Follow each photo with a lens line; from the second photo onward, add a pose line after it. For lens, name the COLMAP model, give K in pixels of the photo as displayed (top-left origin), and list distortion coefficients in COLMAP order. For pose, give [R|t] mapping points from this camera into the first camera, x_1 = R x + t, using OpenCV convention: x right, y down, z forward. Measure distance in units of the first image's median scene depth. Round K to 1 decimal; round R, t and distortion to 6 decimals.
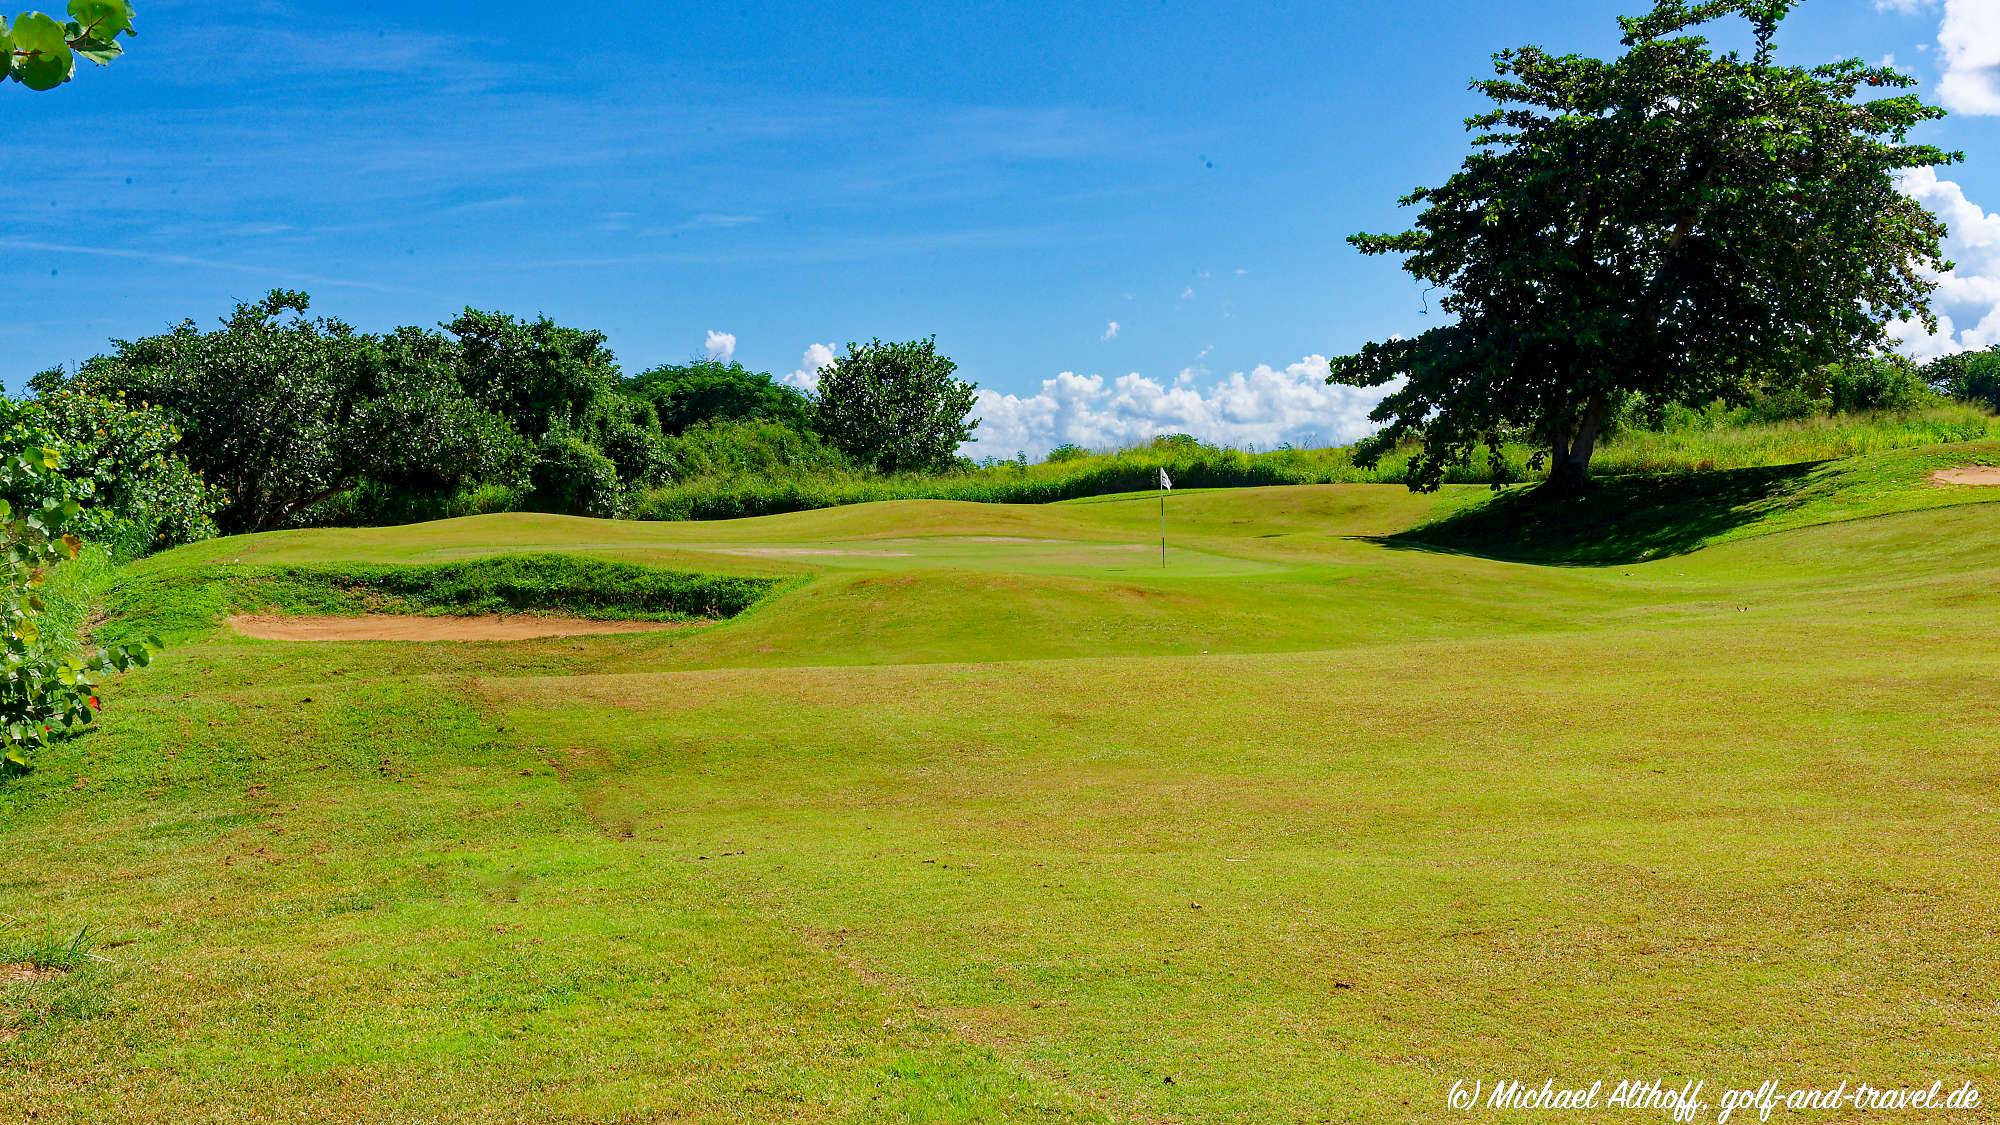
lens RADIAL K [[2392.2, 0, 999.4], [0, 2392.2, 564.8], [0, 0, 1]] dist [0.013391, 0.000000]
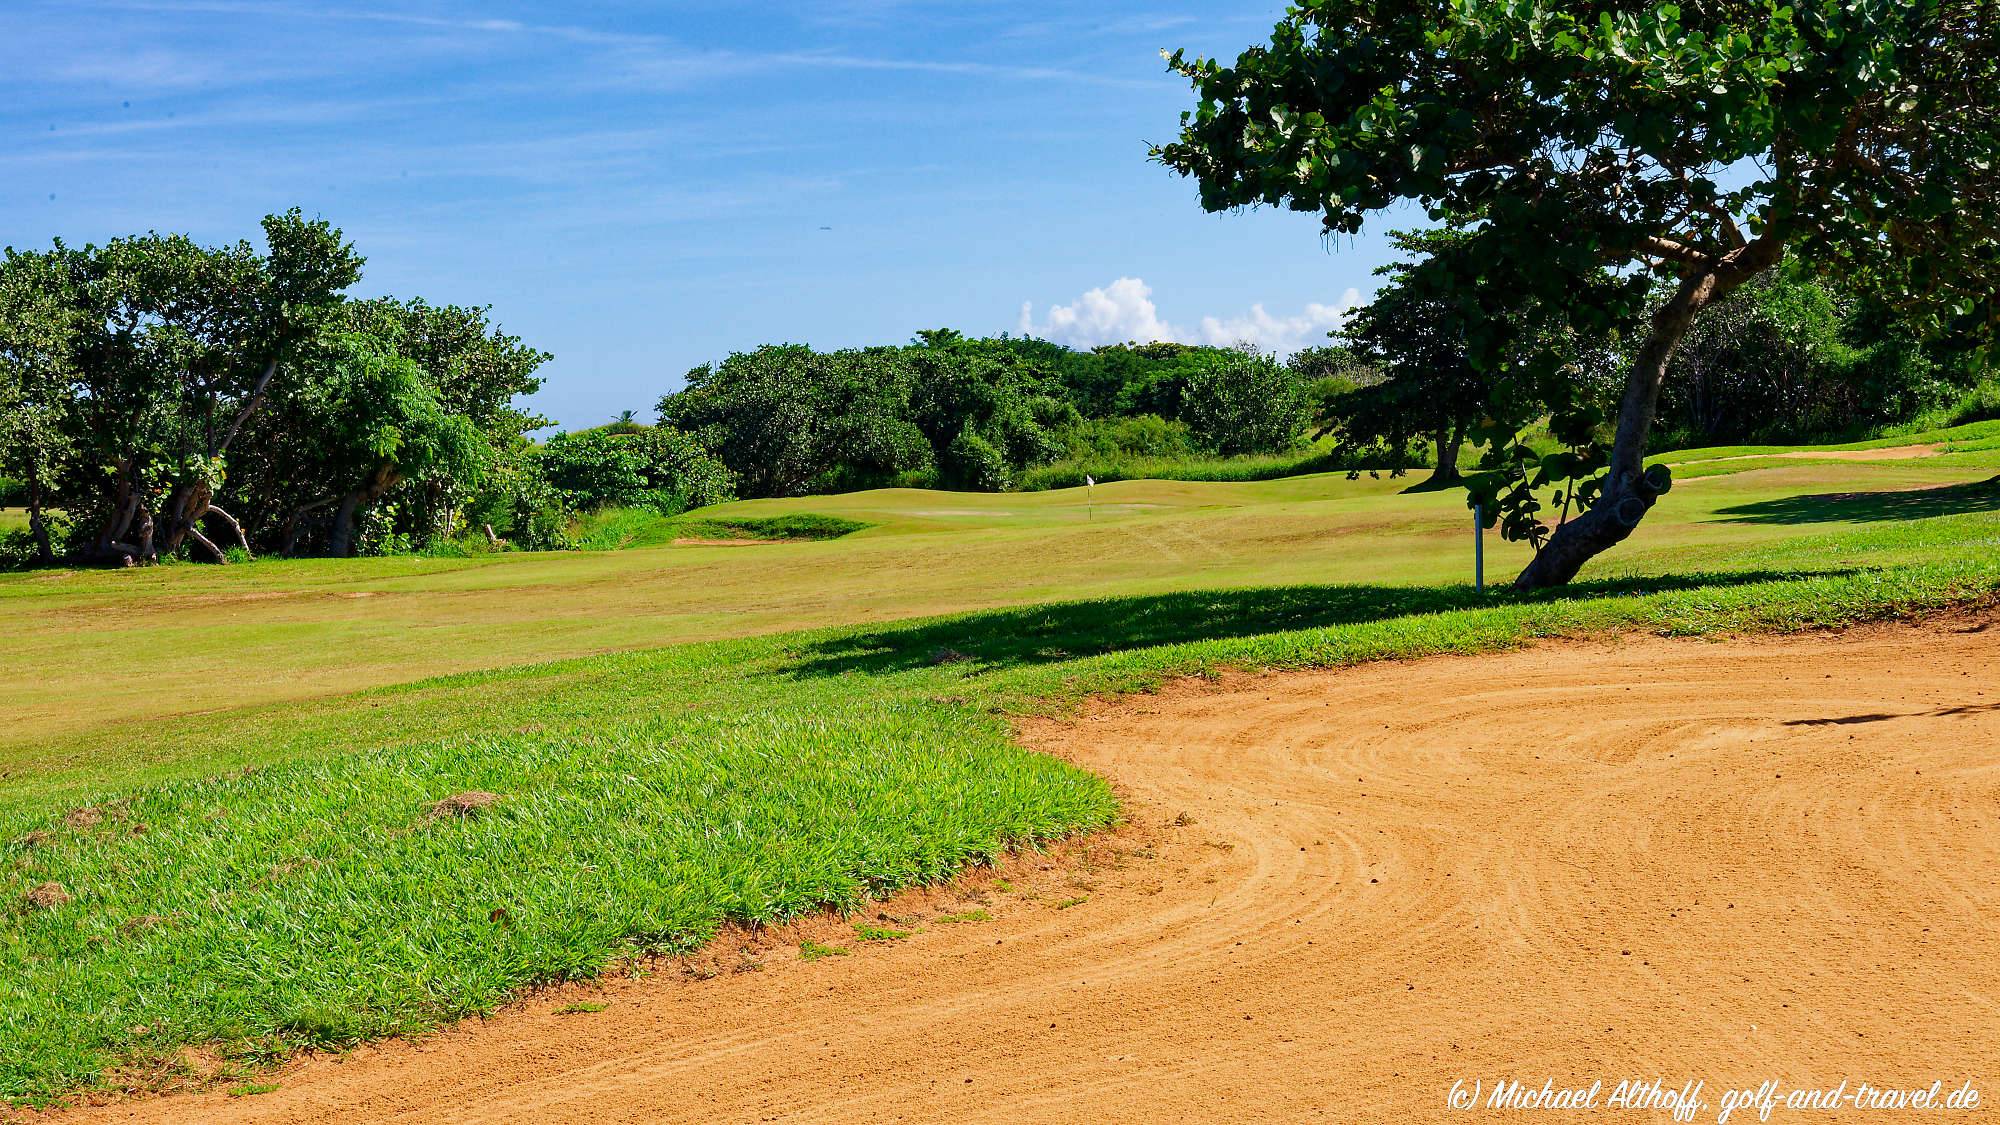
lens RADIAL K [[3702.6, 0, 1000.1], [0, 3702.6, 560.7], [0, 0, 1]] dist [-0.028181, 0.000000]
pose [[0.942756, 0.009782, -0.333340, 0.659345], [-0.006317, 0.999914, 0.011478, -0.000751], [0.333424, -0.008715, 0.942737, -1.294345]]
